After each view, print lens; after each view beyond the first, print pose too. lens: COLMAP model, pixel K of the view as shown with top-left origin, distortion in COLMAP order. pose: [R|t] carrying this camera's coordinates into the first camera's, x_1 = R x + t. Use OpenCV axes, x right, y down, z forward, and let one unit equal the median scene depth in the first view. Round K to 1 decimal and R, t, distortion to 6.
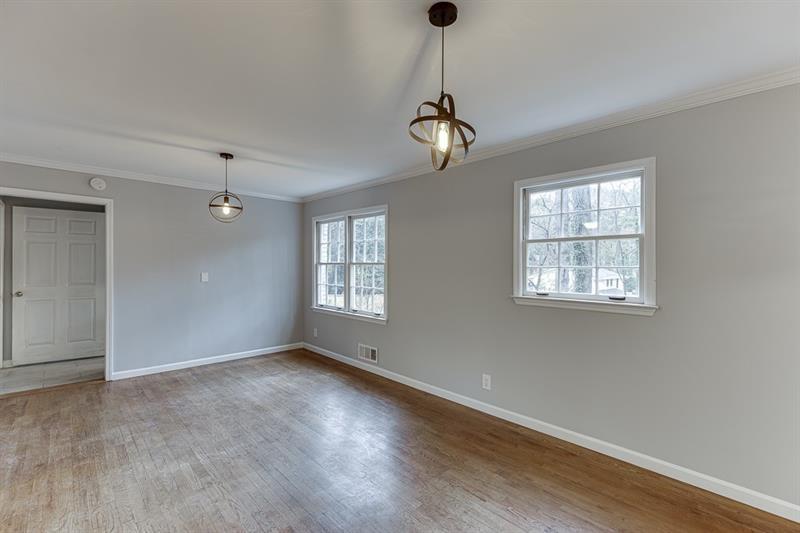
lens RADIAL K [[360.3, 0, 404.5], [0, 360.3, 265.3], [0, 0, 1]] dist [0.008392, -0.000877]
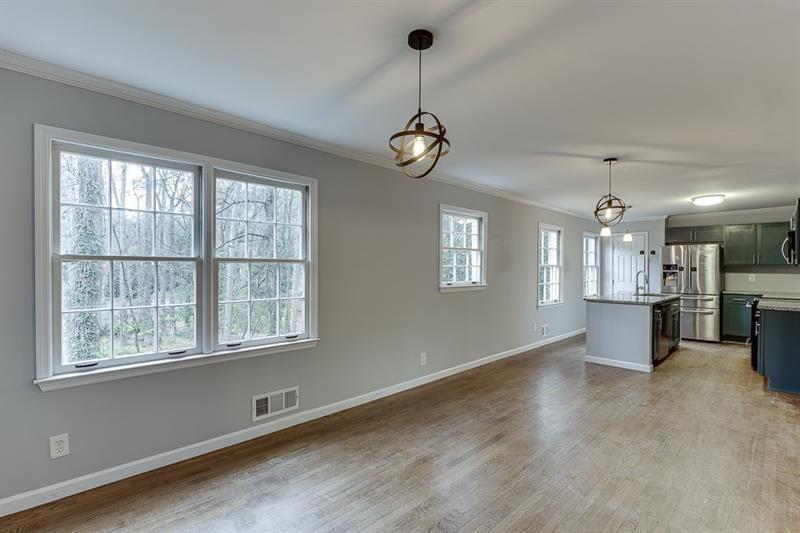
lens RADIAL K [[387.6, 0, 401.4], [0, 387.6, 268.0], [0, 0, 1]] dist [-0.003546, 0.000823]
pose [[-0.033123, -0.014166, 0.999351, -1.084128], [-0.011239, 0.999842, 0.013801, -0.005482], [-0.999388, -0.010775, -0.033277, 1.117142]]
